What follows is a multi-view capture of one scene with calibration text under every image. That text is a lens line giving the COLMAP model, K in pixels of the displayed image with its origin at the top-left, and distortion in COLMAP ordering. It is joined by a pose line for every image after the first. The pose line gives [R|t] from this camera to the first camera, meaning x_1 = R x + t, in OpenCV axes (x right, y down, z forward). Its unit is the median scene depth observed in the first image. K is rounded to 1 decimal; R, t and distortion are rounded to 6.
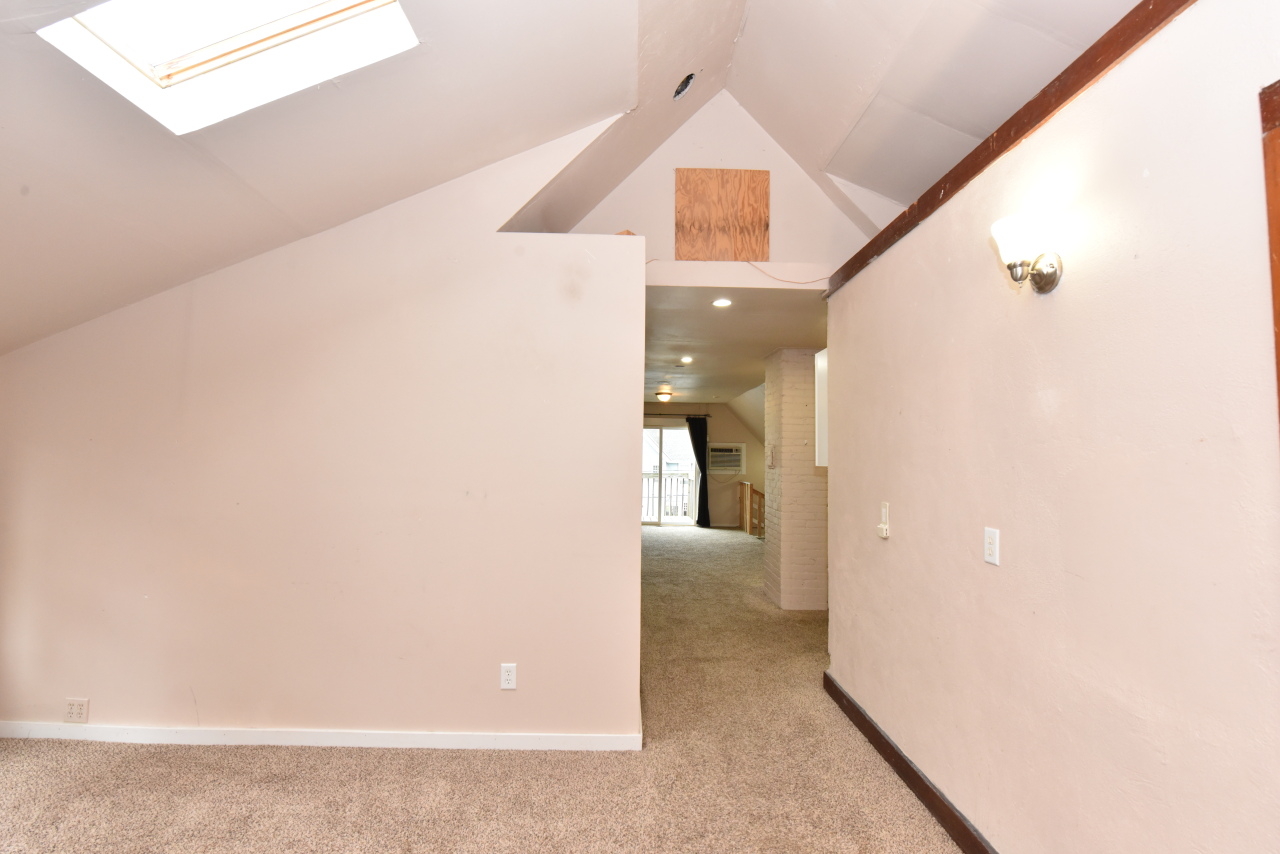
lens RADIAL K [[578.1, 0, 637.3], [0, 578.1, 424.6], [0, 0, 1]] dist [-0.001769, -0.004766]
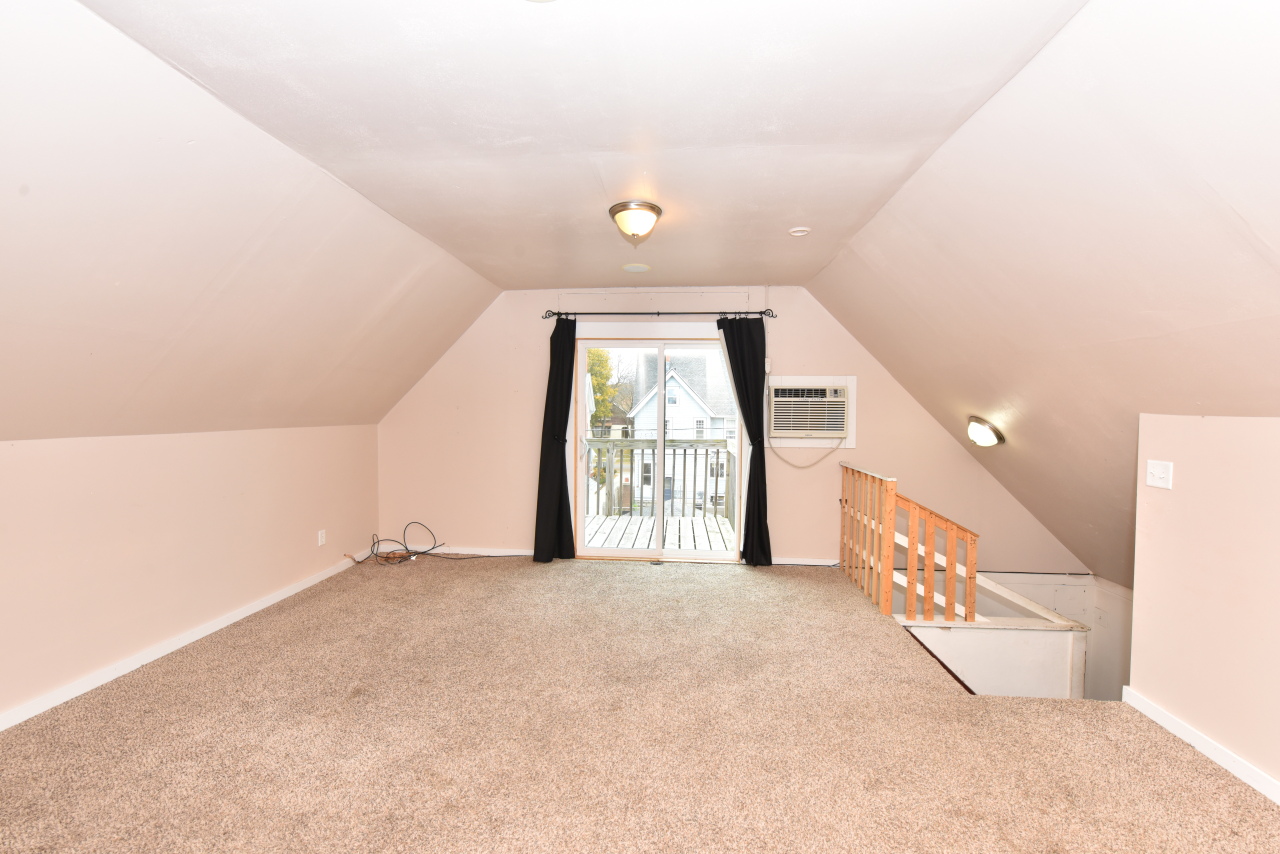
lens RADIAL K [[512.9, 0, 638.2], [0, 512.9, 427.2], [0, 0, 1]] dist [-0.009795, -0.004089]
pose [[0.994932, -0.002140, -0.100530, 0.297941], [0.010250, 0.996724, 0.080224, 0.178317], [0.100029, -0.080848, 0.991694, 2.818171]]
